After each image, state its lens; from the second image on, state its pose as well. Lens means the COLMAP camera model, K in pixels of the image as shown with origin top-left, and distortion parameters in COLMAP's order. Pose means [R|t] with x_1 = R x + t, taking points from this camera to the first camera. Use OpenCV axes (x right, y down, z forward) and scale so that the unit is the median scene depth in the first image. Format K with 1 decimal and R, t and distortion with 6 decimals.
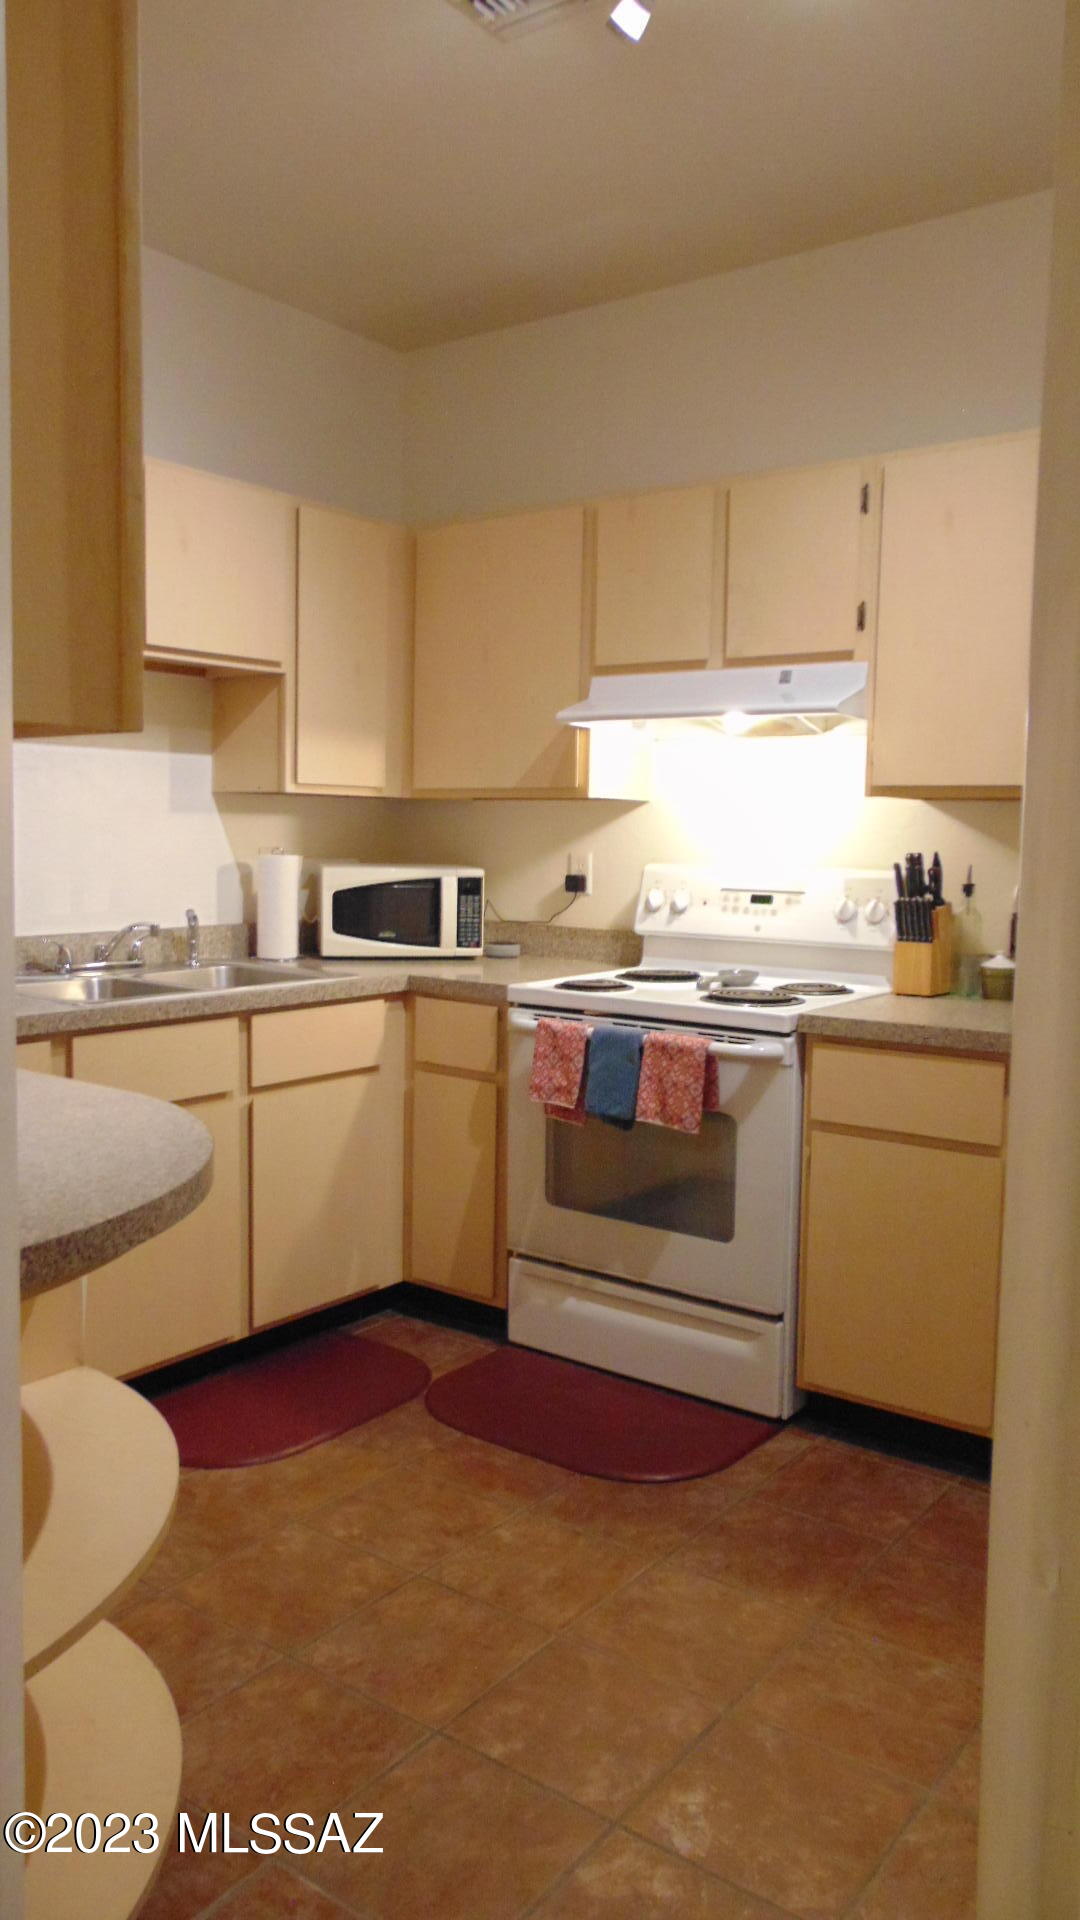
lens RADIAL K [[1441.1, 0, 558.5], [0, 1441.1, 965.8], [0, 0, 1]] dist [-0.033065, 0.039198]
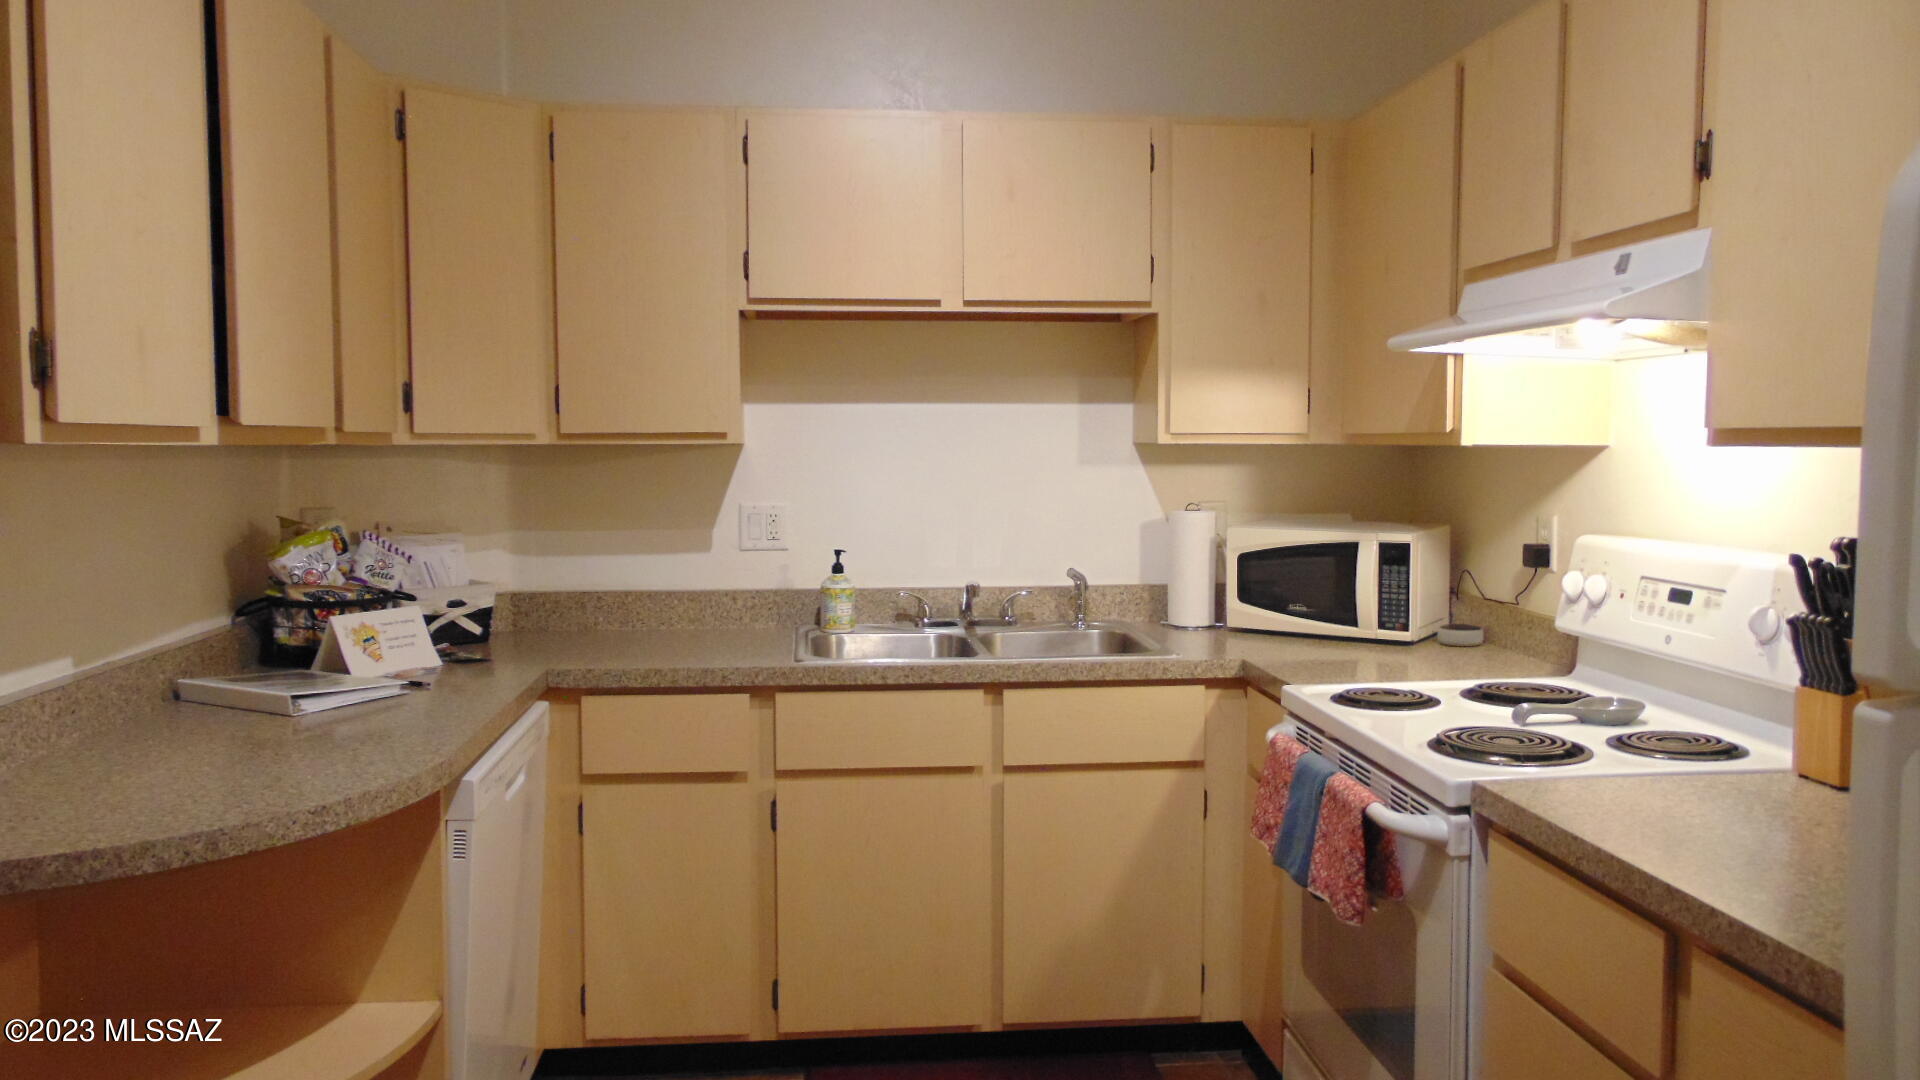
lens RADIAL K [[1441.1, 0, 964.7], [0, 1441.1, 532.2], [0, 0, 1]] dist [-0.033065, 0.039198]
pose [[0.659105, 0.030902, -0.751416, 0.414965], [-0.057615, 0.998294, -0.009483, -0.050048], [0.749841, 0.049543, 0.659760, 0.317182]]
